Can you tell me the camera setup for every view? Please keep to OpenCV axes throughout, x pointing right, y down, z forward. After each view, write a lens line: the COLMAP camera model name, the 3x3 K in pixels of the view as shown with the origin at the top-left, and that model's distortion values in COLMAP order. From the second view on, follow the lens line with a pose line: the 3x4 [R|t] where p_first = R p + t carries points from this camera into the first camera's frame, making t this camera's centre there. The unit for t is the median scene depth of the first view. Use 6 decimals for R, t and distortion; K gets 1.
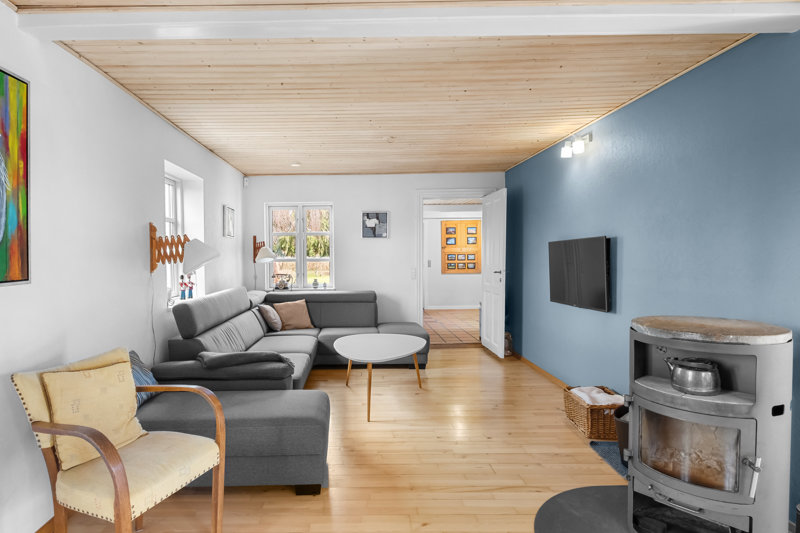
lens RADIAL K [[452.8, 0, 351.2], [0, 452.8, 269.5], [0, 0, 1]] dist [-0.000846, -0.001269]
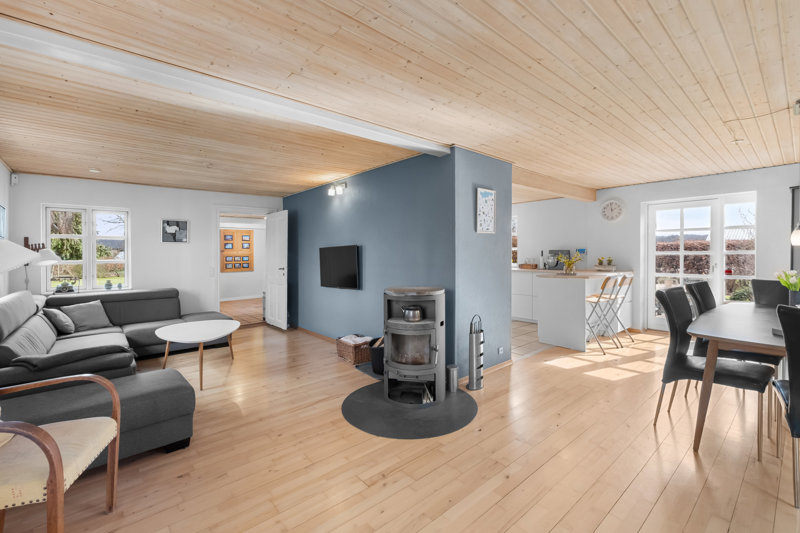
lens RADIAL K [[357.4, 0, 398.8], [0, 357.4, 261.1], [0, 0, 1]] dist [0.000997, -0.000070]
pose [[0.745382, -0.011427, 0.666540, -0.179624], [0.025969, 0.999592, -0.011905, 0.005936], [-0.666132, 0.026183, 0.745374, -0.089346]]
